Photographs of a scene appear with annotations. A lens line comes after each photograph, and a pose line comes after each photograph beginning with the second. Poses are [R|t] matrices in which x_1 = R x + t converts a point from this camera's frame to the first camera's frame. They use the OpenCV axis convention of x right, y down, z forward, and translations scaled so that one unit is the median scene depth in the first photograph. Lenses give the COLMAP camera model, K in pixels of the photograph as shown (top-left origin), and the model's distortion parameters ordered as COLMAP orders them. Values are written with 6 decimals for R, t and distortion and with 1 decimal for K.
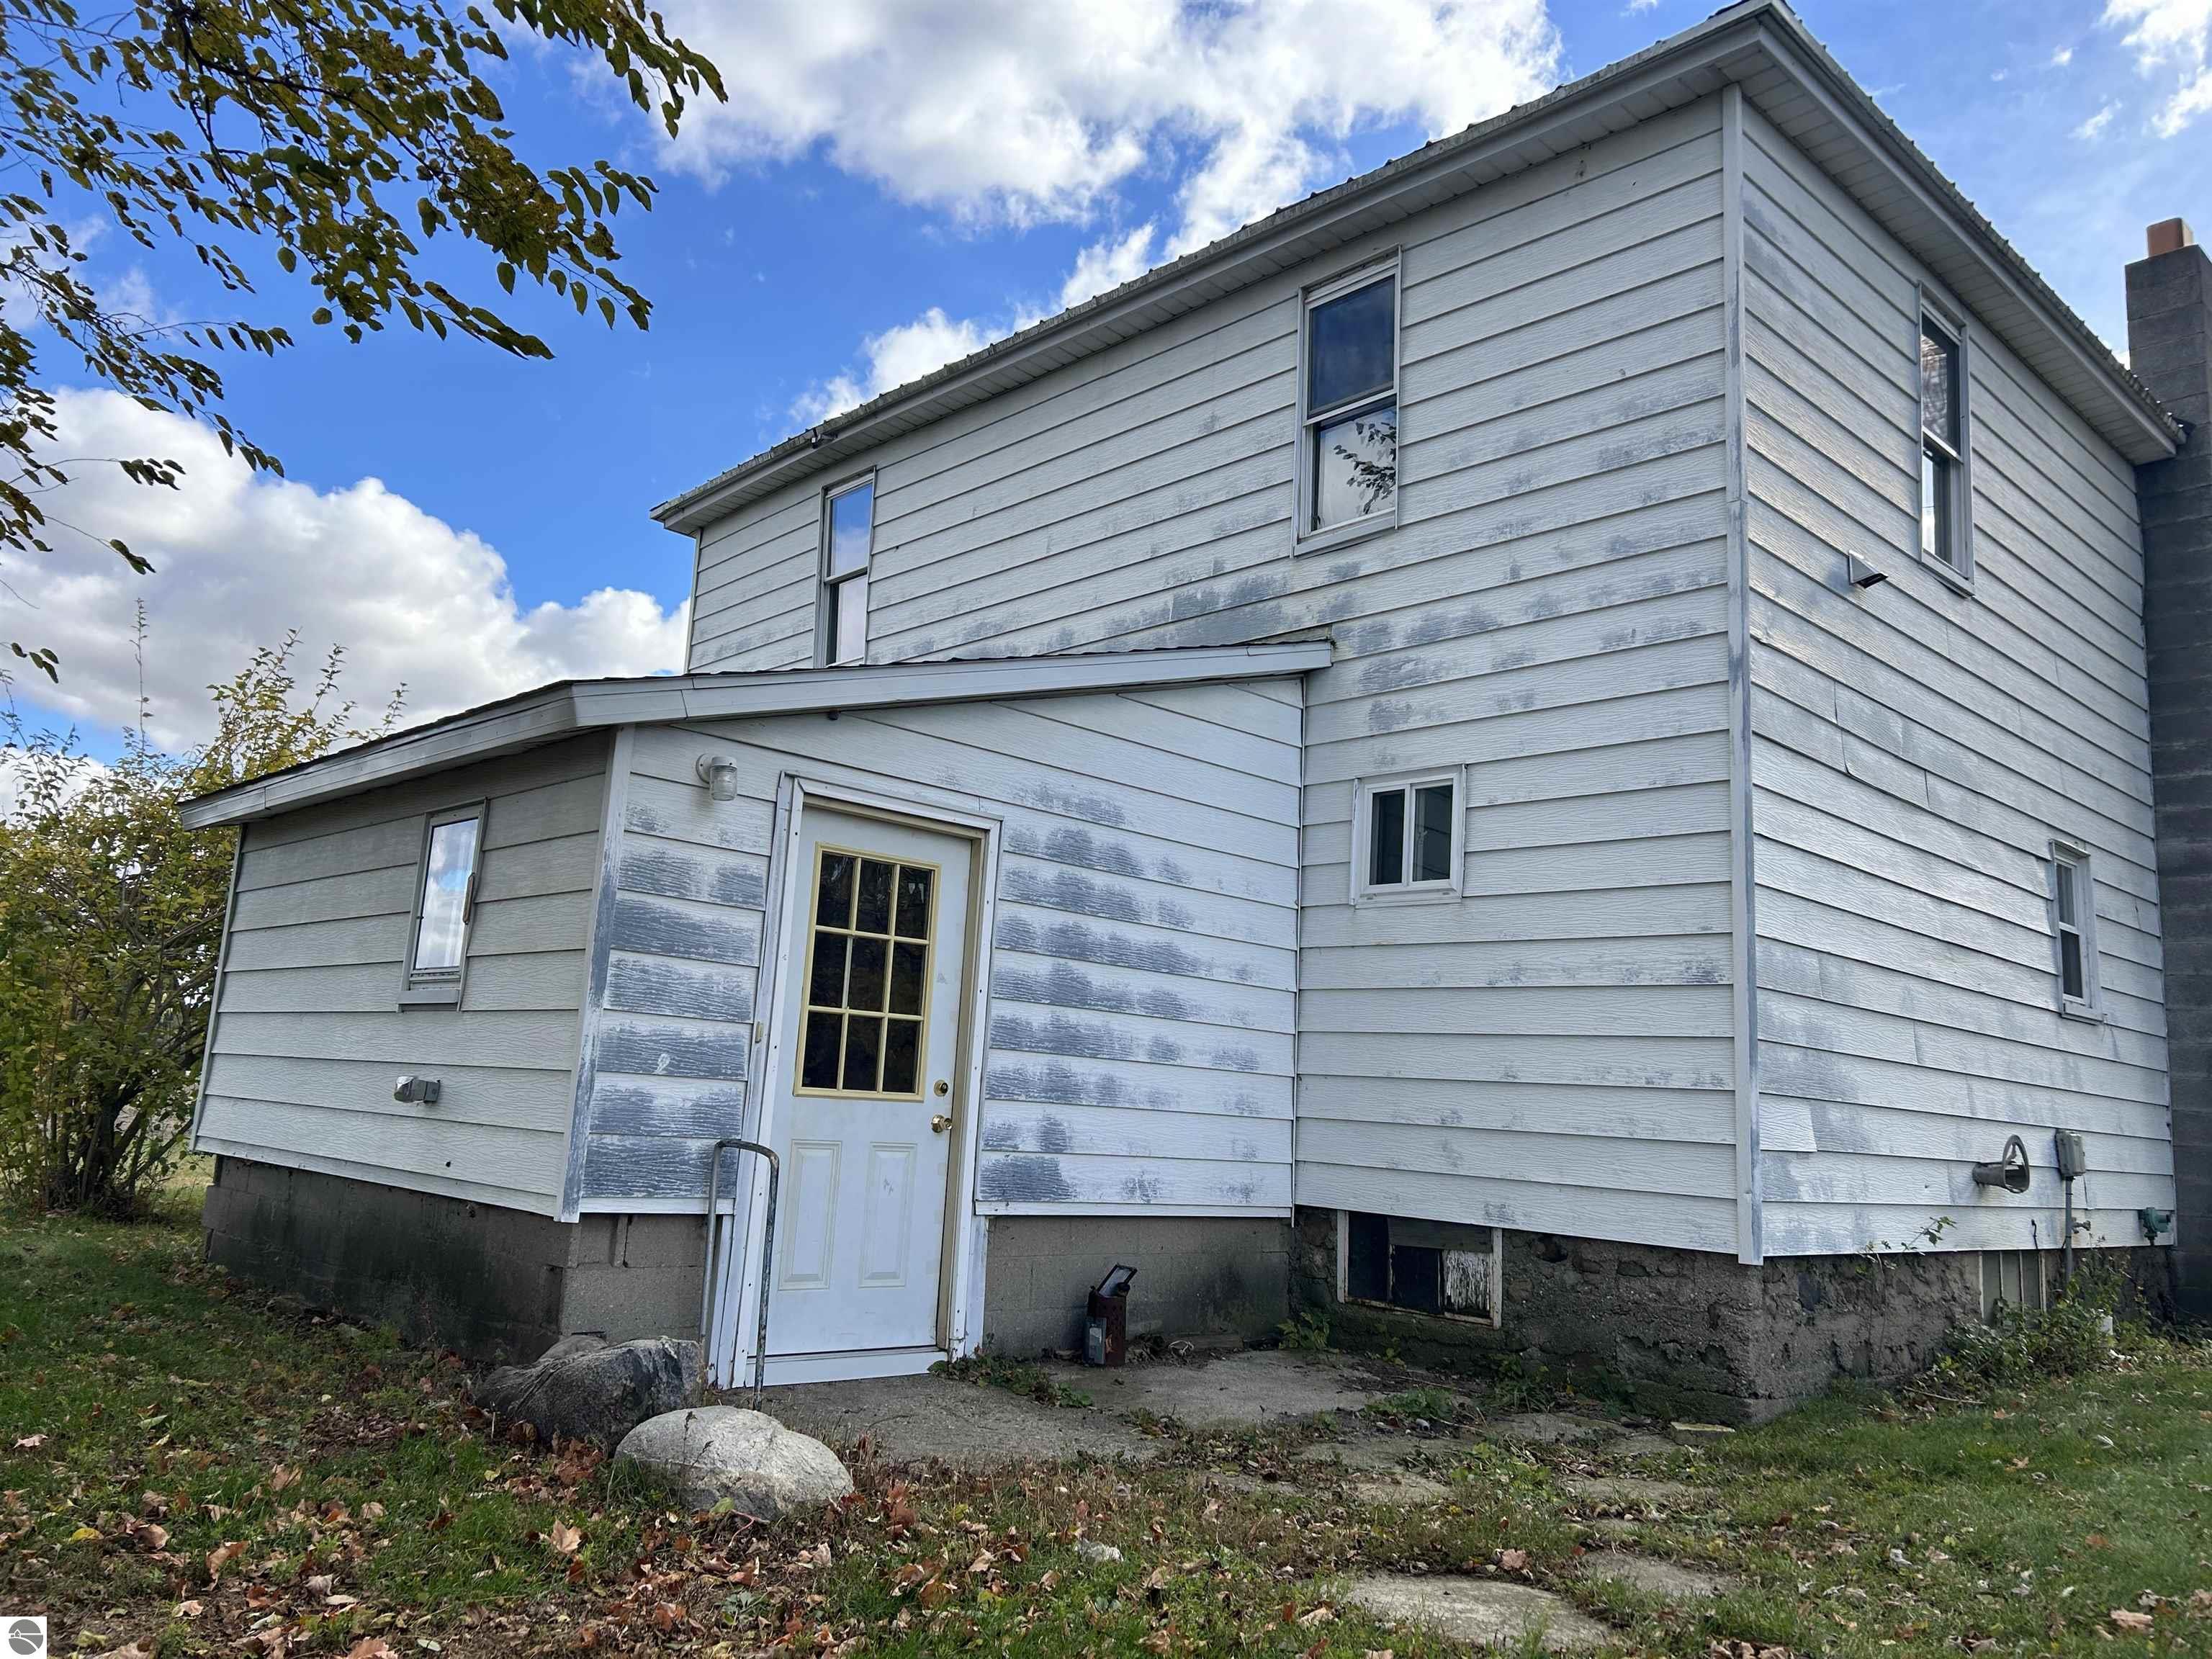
lens RADIAL K [[1672.4, 0, 1101.6], [0, 1672.4, 834.2], [0, 0, 1]] dist [0.050704, -0.058126]
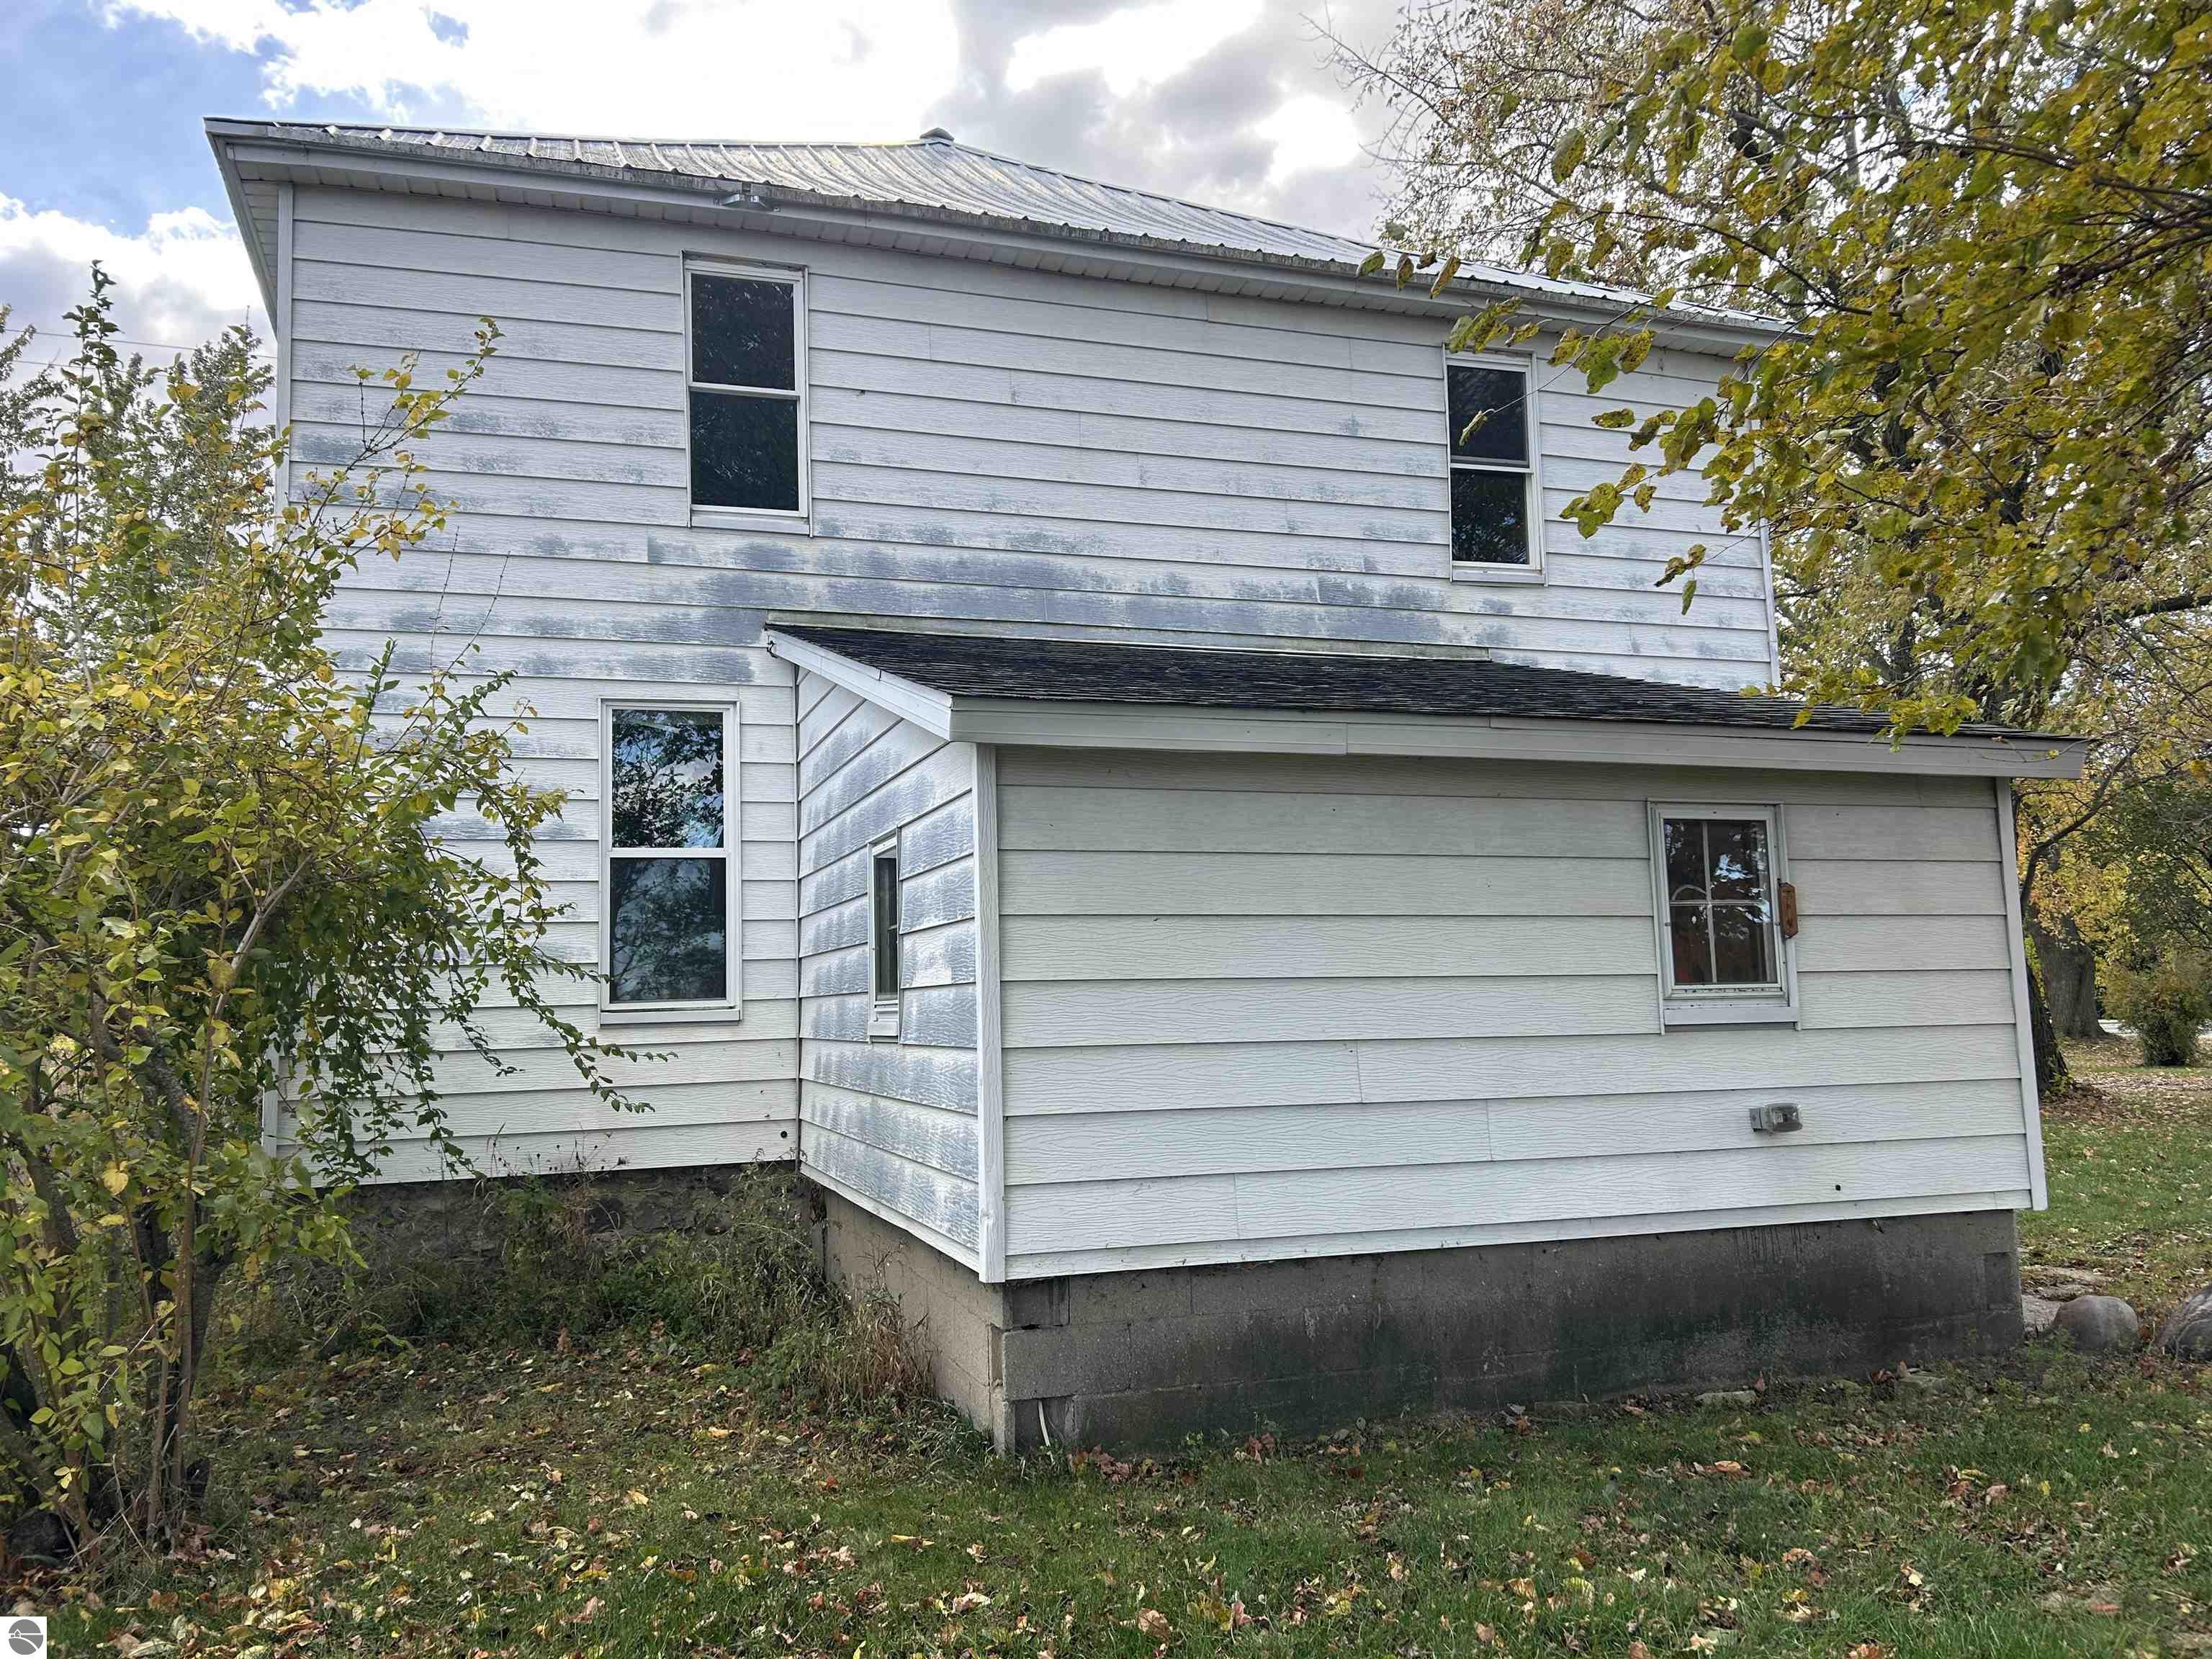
lens RADIAL K [[1672.4, 0, 1101.2], [0, 1672.4, 824.2], [0, 0, 1]] dist [0.050704, -0.058126]
pose [[0.410504, 0.029815, 0.911371, -0.994753], [-0.104464, 0.994423, 0.014521, 0.011634], [-0.905855, -0.101167, 0.411329, 0.686327]]
